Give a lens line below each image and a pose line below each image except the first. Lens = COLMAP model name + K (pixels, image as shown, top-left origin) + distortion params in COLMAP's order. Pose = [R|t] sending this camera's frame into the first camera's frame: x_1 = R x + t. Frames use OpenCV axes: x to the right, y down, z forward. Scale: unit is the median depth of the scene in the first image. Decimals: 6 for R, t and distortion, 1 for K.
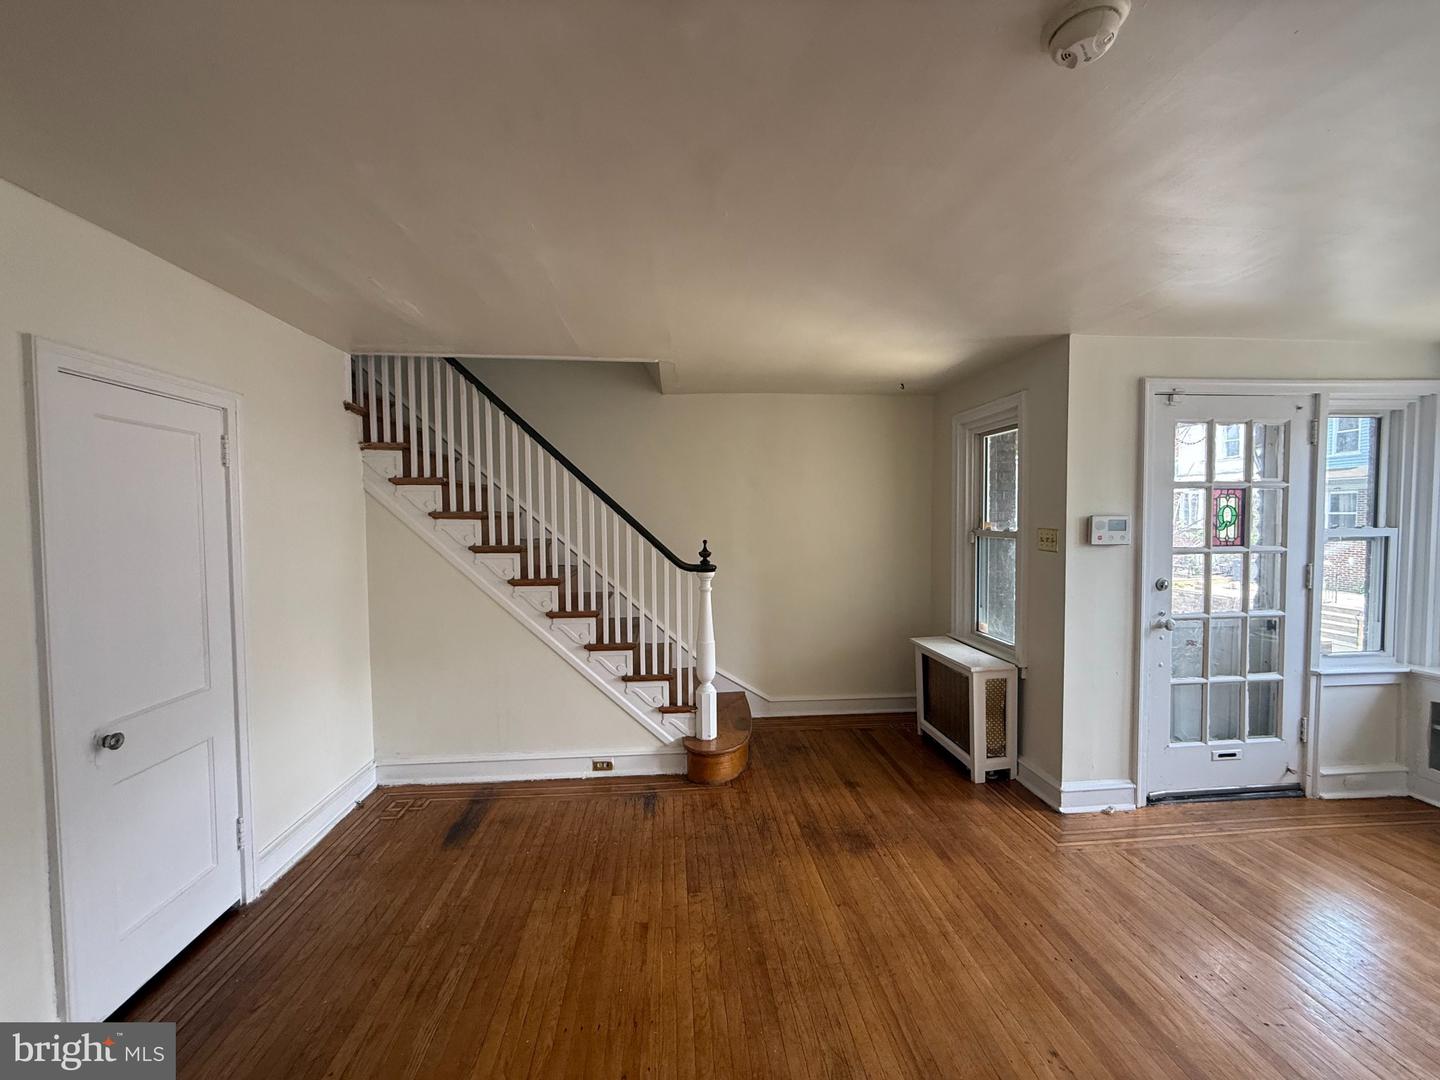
lens RADIAL K [[572.8, 0, 719.1], [0, 572.8, 534.4], [0, 0, 1]] dist [-0.003703, 0.000055]
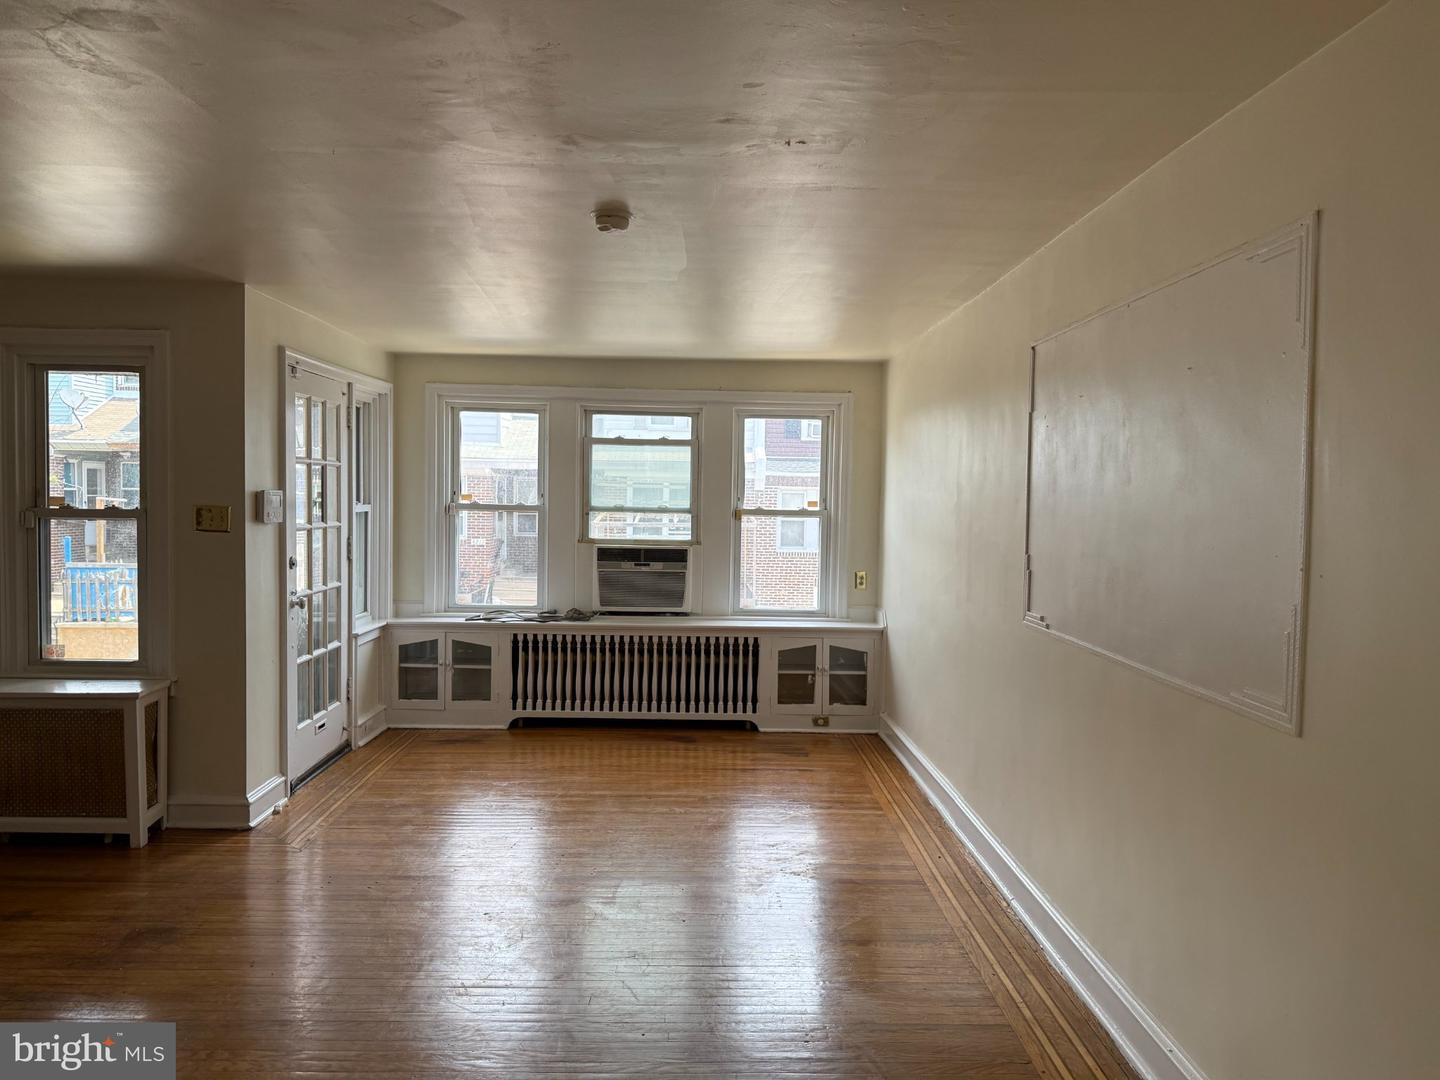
lens RADIAL K [[1006.9, 0, 720.3], [0, 1006.9, 539.9], [0, 0, 1]] dist [0.001999, -0.000035]
pose [[0.061395, -0.034981, 0.997500, -0.851896], [0.021466, 0.999201, 0.033720, 0.007991], [-0.997883, 0.019342, 0.062097, 0.168922]]
